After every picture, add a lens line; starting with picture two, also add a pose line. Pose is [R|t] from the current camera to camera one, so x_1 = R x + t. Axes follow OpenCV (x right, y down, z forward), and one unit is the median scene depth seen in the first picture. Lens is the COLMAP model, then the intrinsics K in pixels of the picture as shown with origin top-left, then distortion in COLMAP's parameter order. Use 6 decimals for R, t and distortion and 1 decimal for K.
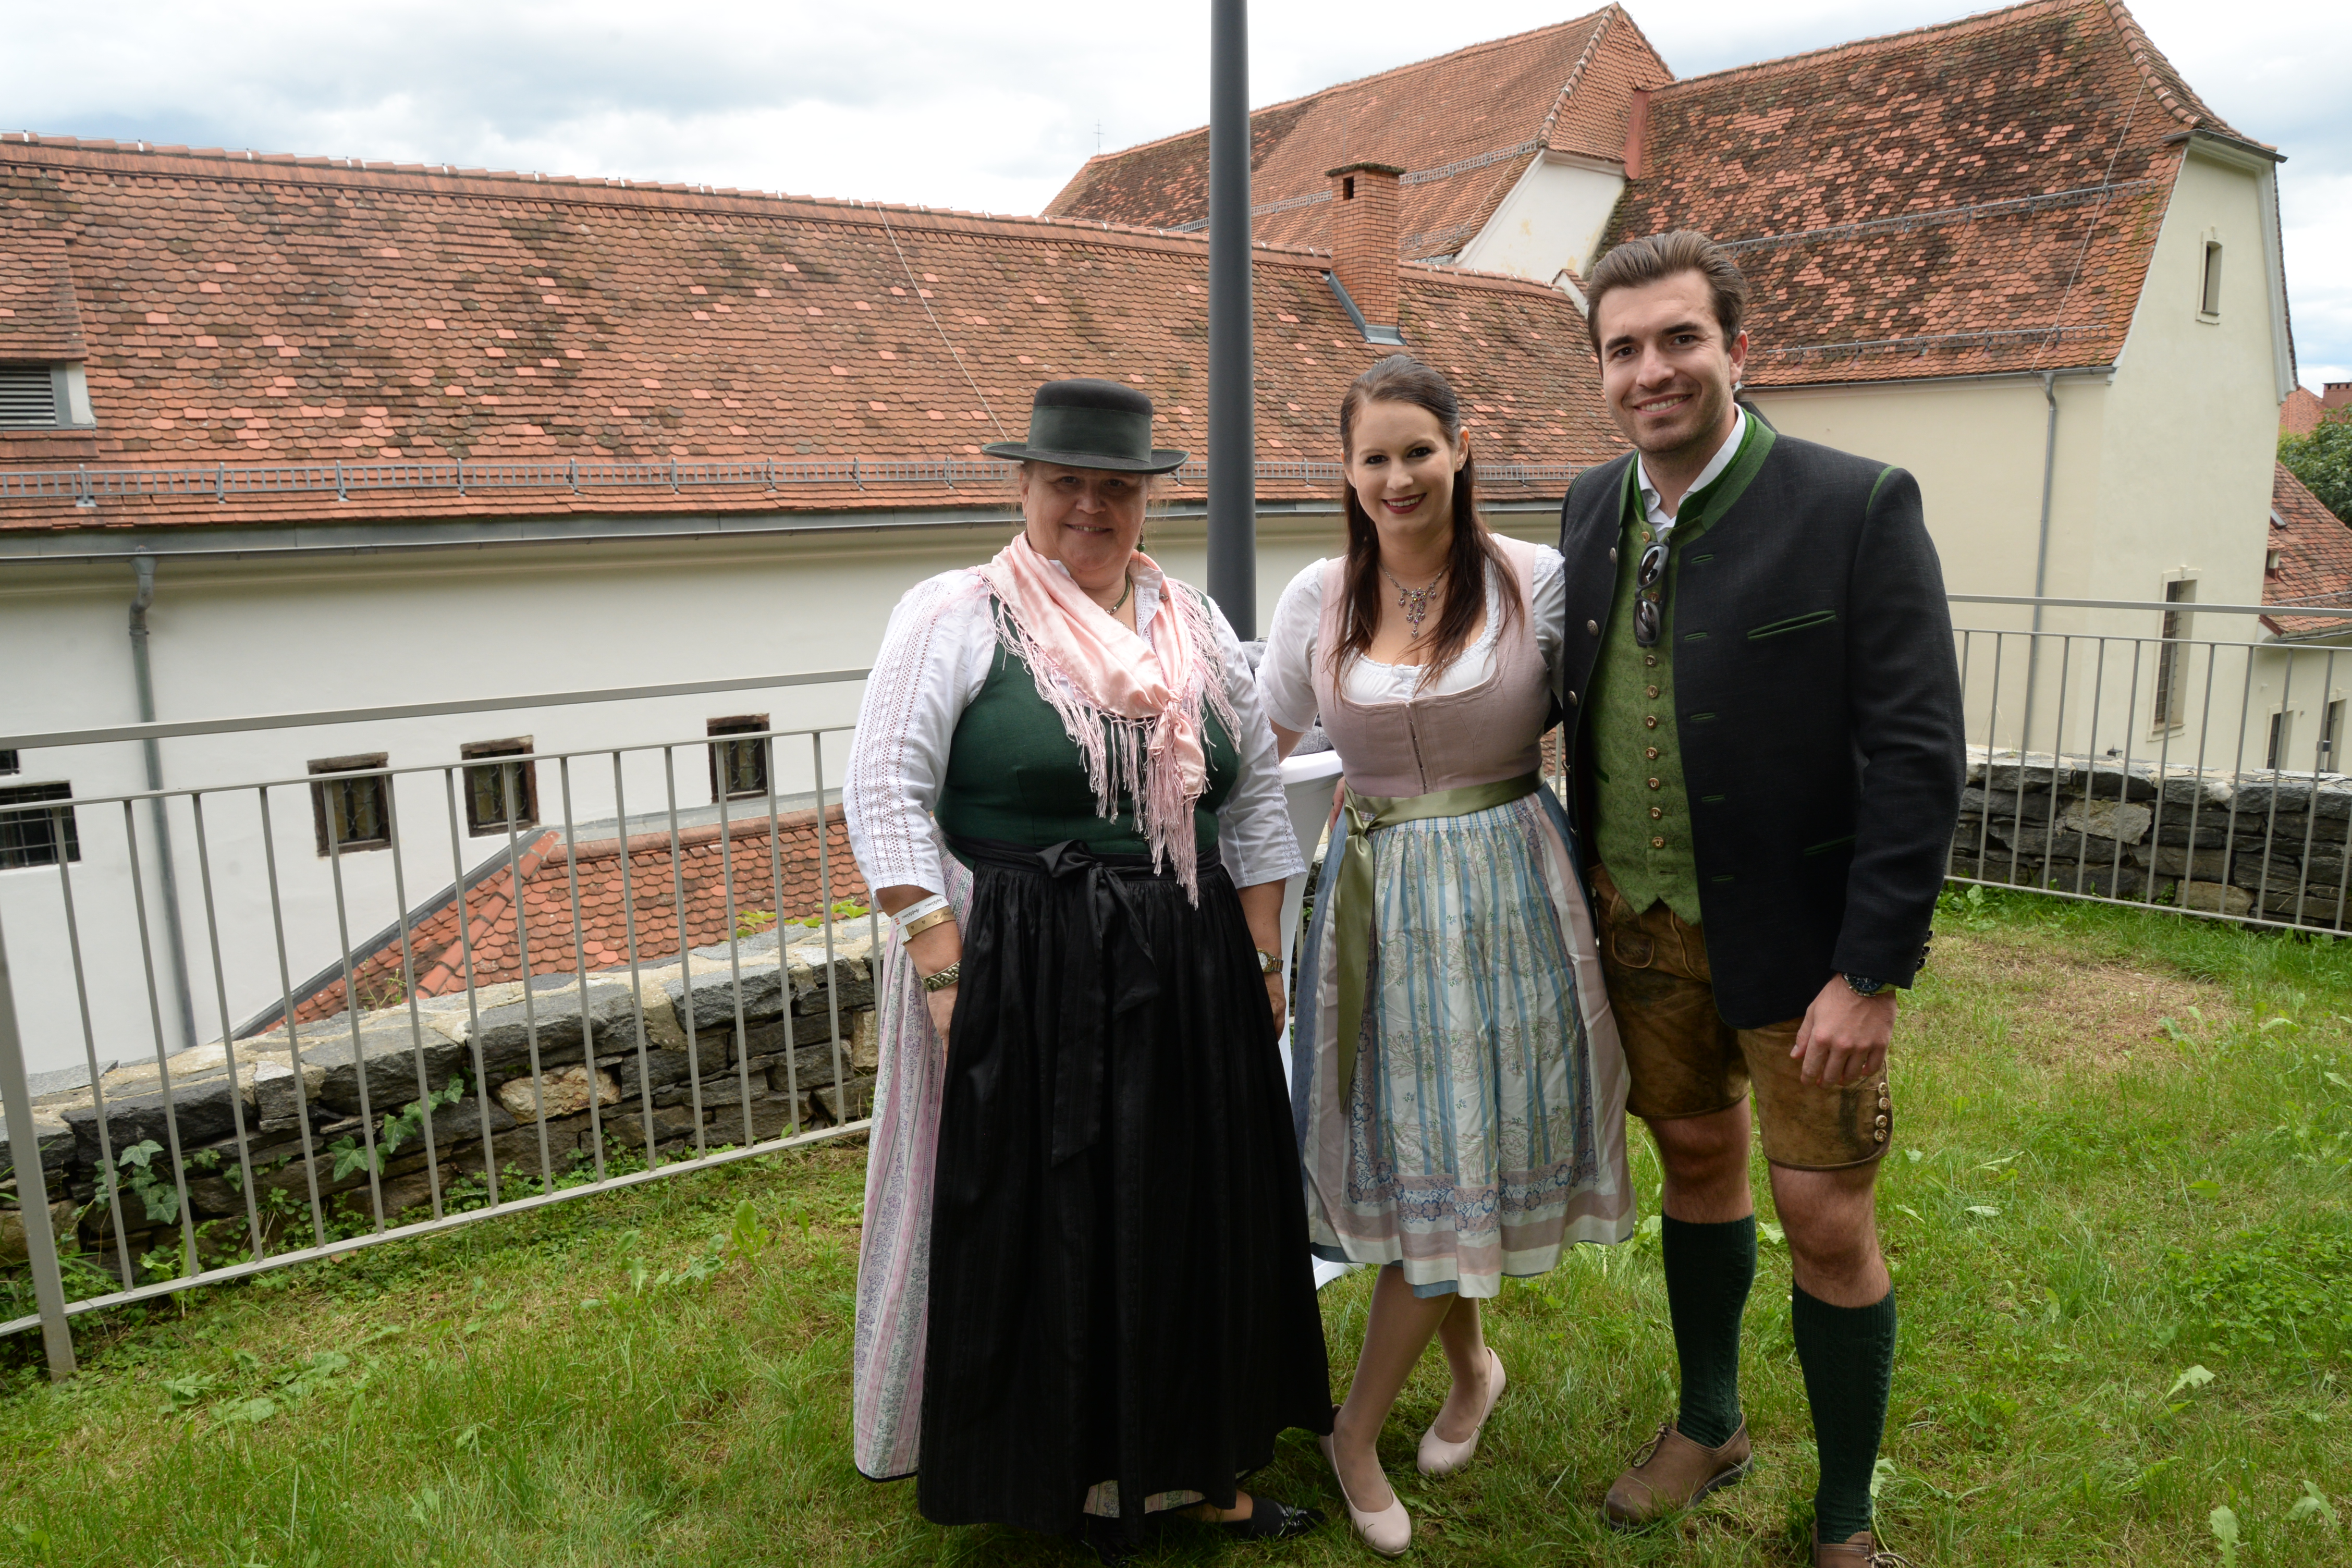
lens RADIAL K [[1569.1, 0, 1168.6], [0, 1569.1, 815.9], [0, 0, 1]] dist [-0.091044, 0.030633]
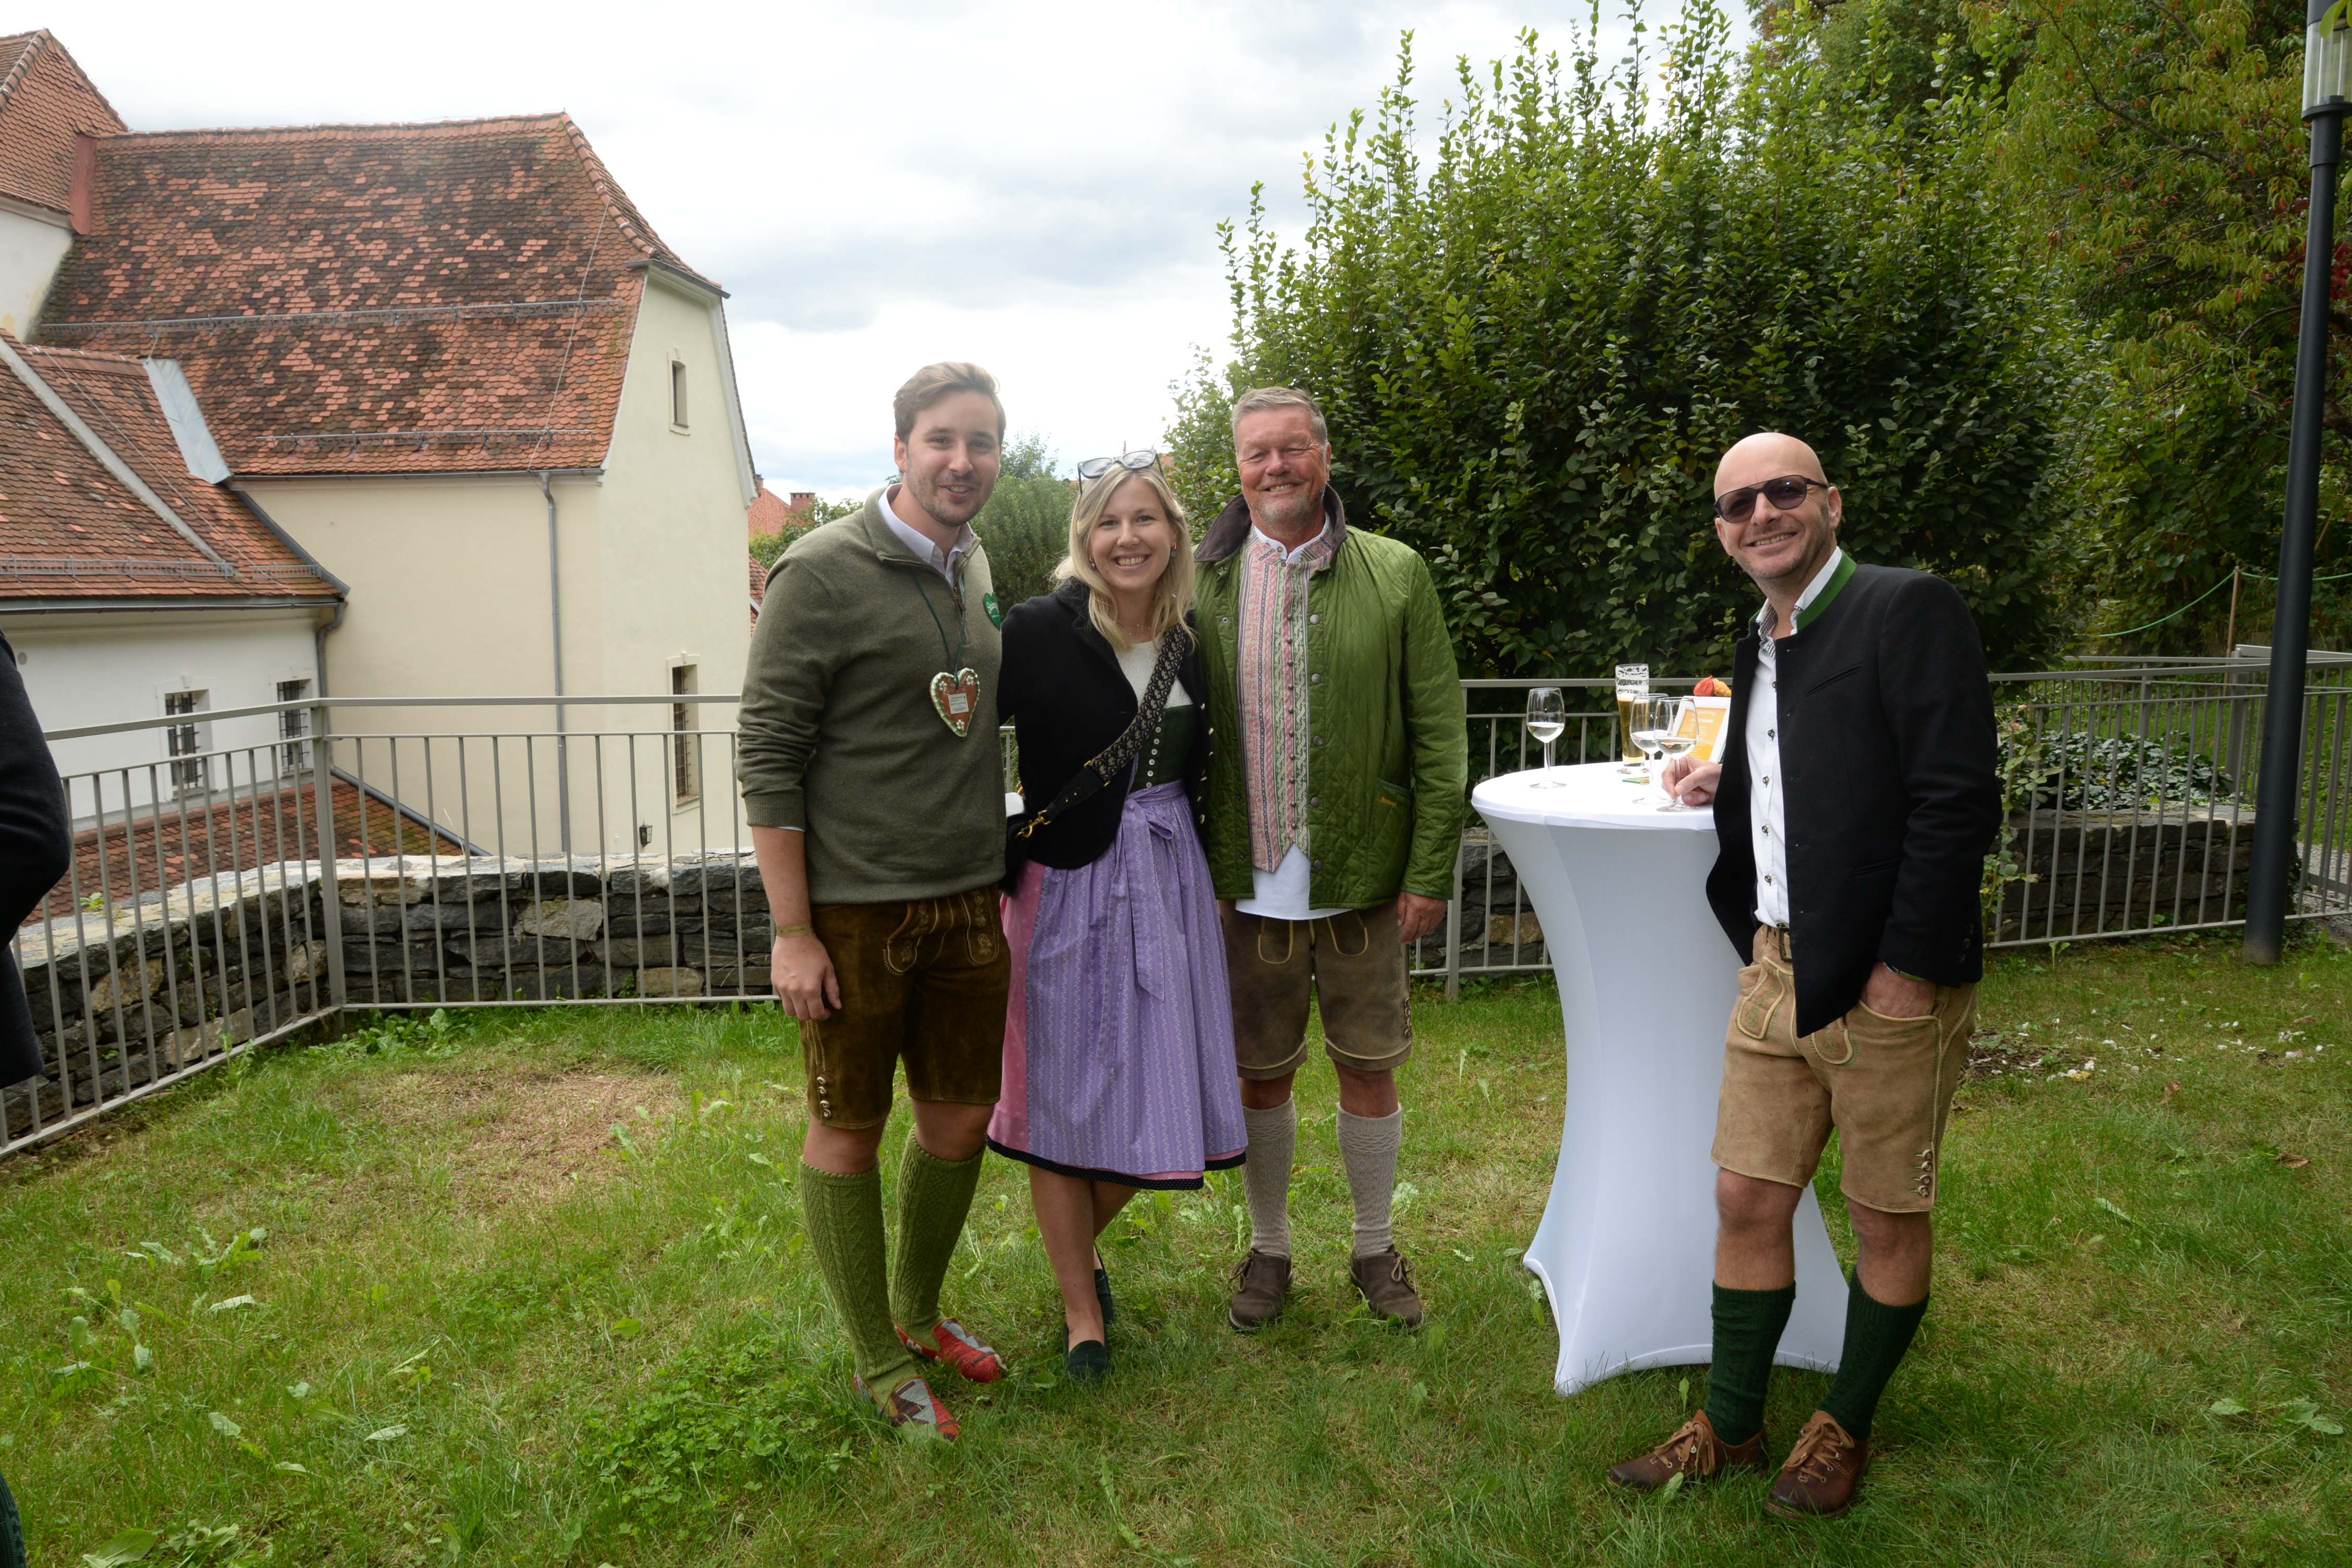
lens RADIAL K [[1569.1, 0, 1168.6], [0, 1569.1, 815.9], [0, 0, 1]] dist [-0.091044, 0.030633]
pose [[0.645775, -0.092835, 0.757863, 0.032590], [0.138692, 0.990331, 0.003132, -0.003188], [-0.750826, 0.103087, 0.652406, 0.014976]]
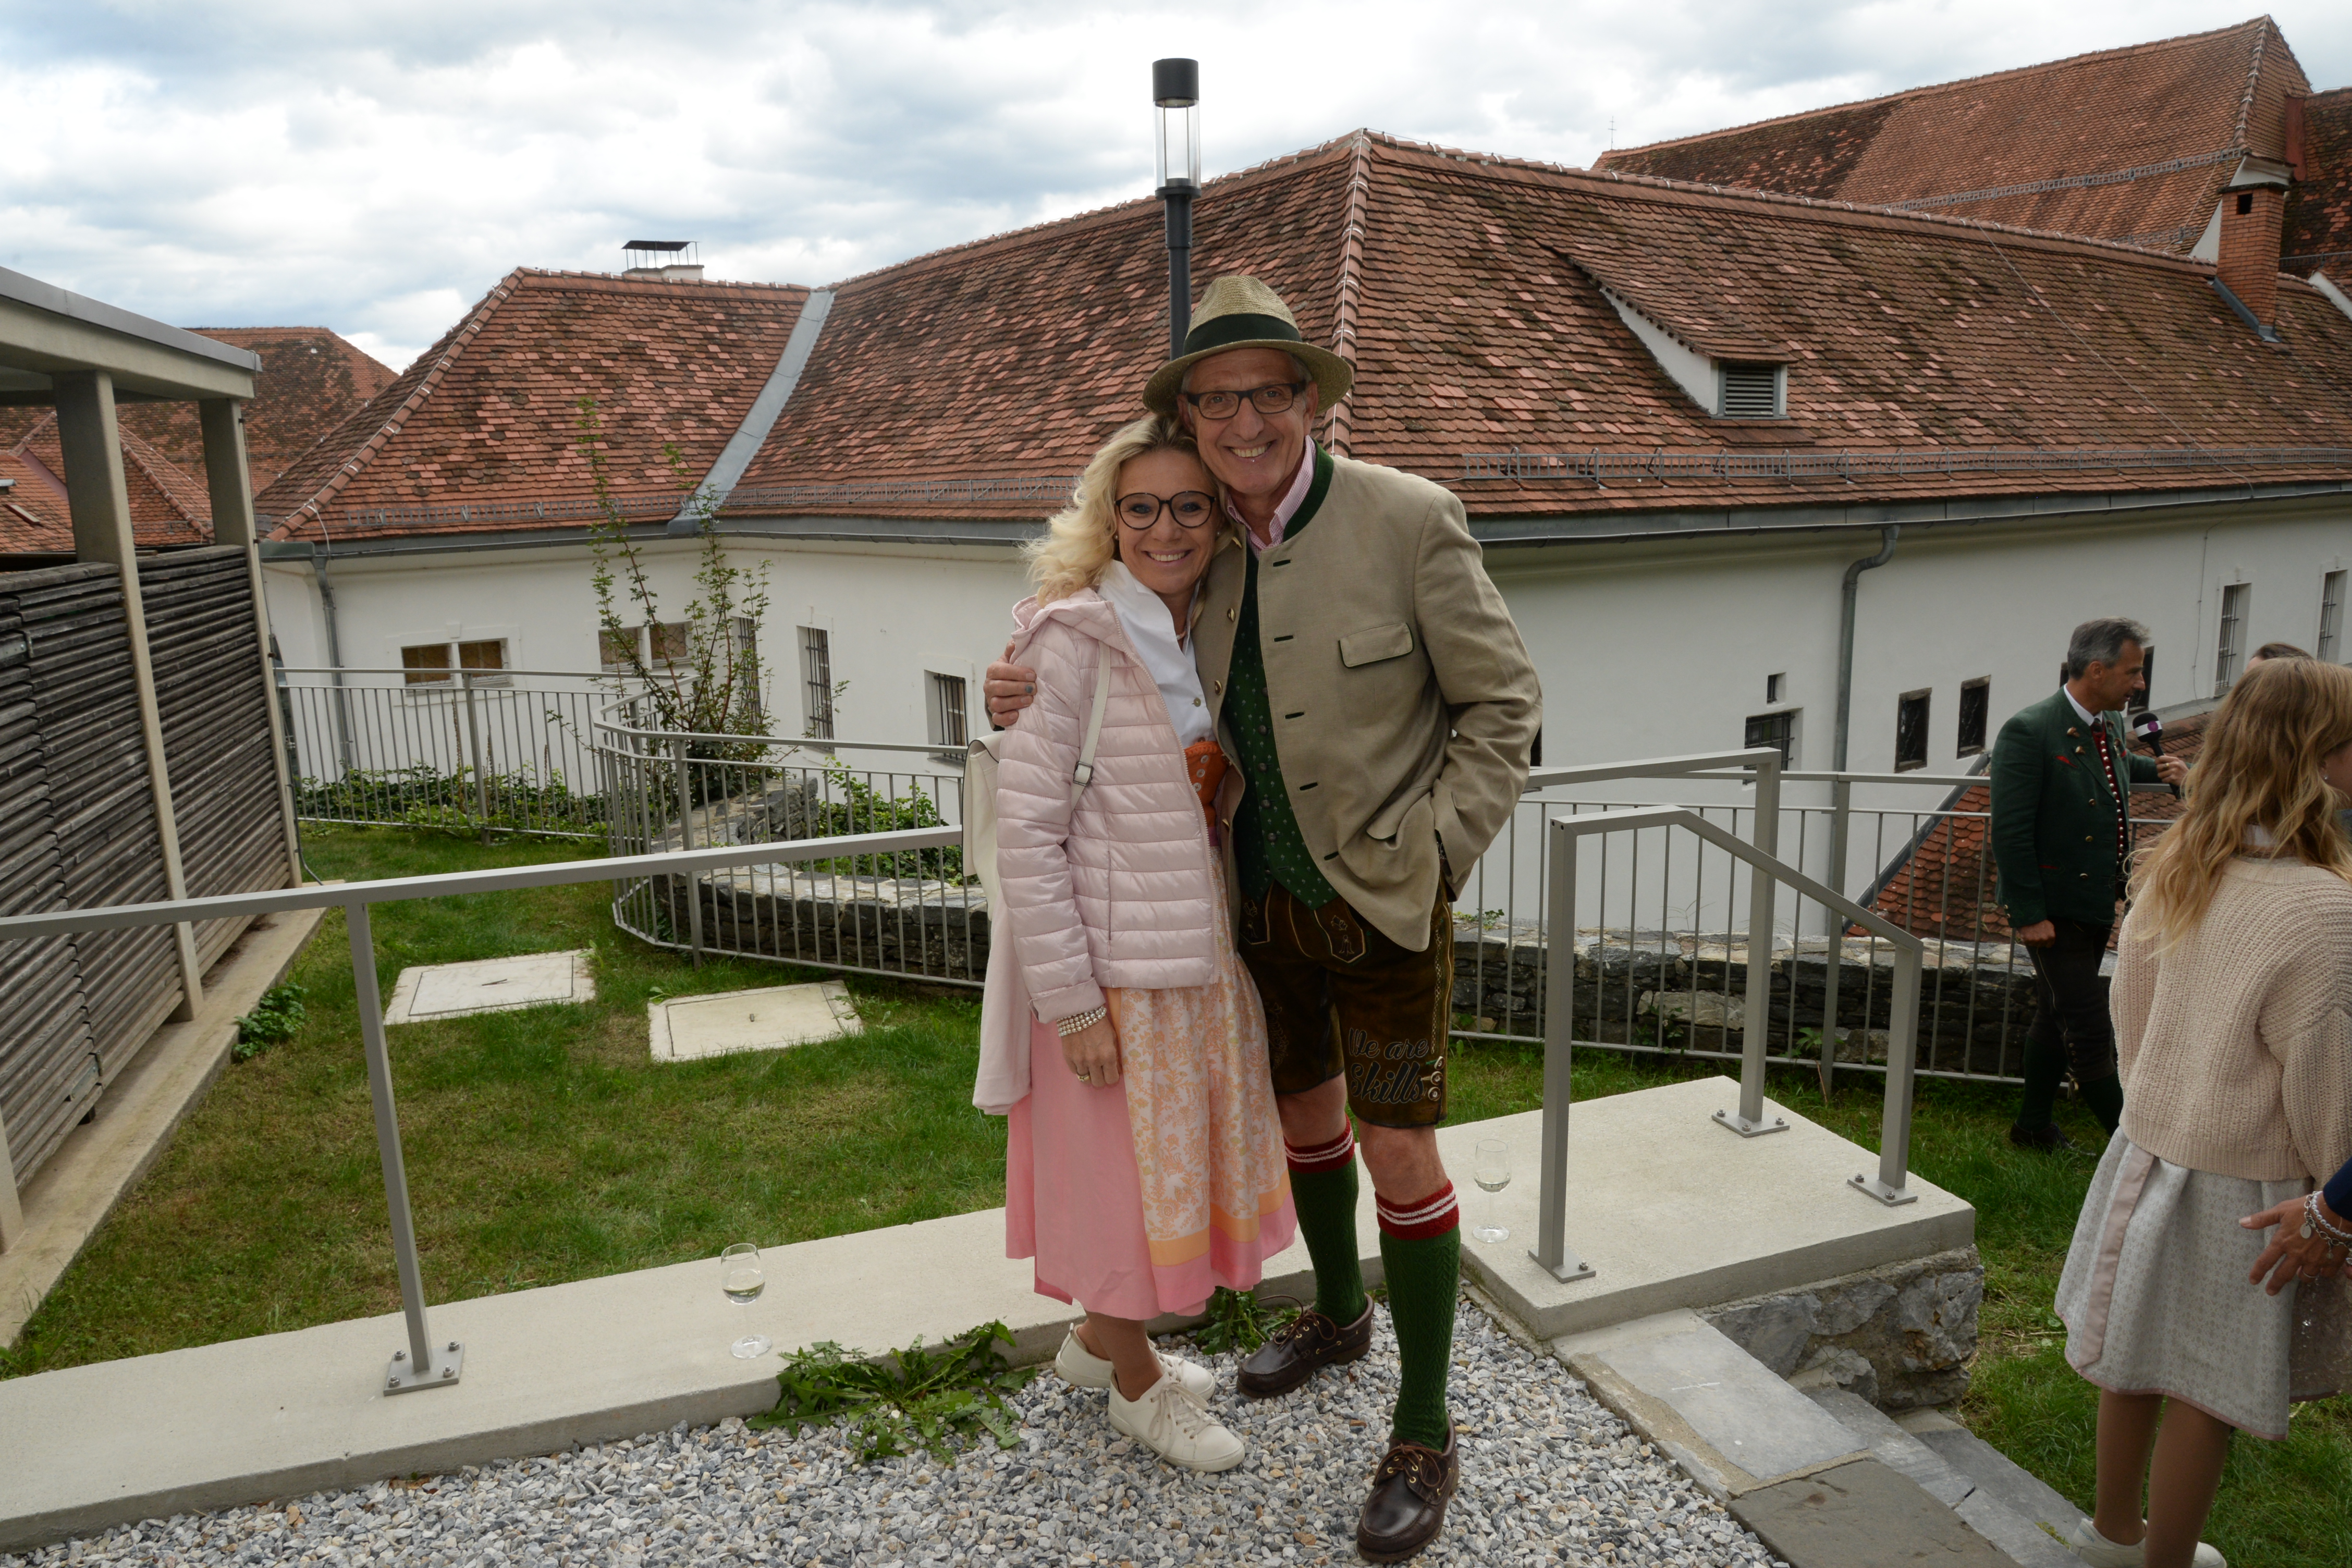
lens RADIAL K [[1569.1, 0, 1168.6], [0, 1569.1, 815.9], [0, 0, 1]] dist [-0.091044, 0.030633]
pose [[0.999100, -0.011345, -0.040864, -0.591932], [0.011937, 0.999827, 0.014274, 0.019809], [0.040695, -0.014749, 0.999063, -0.134624]]
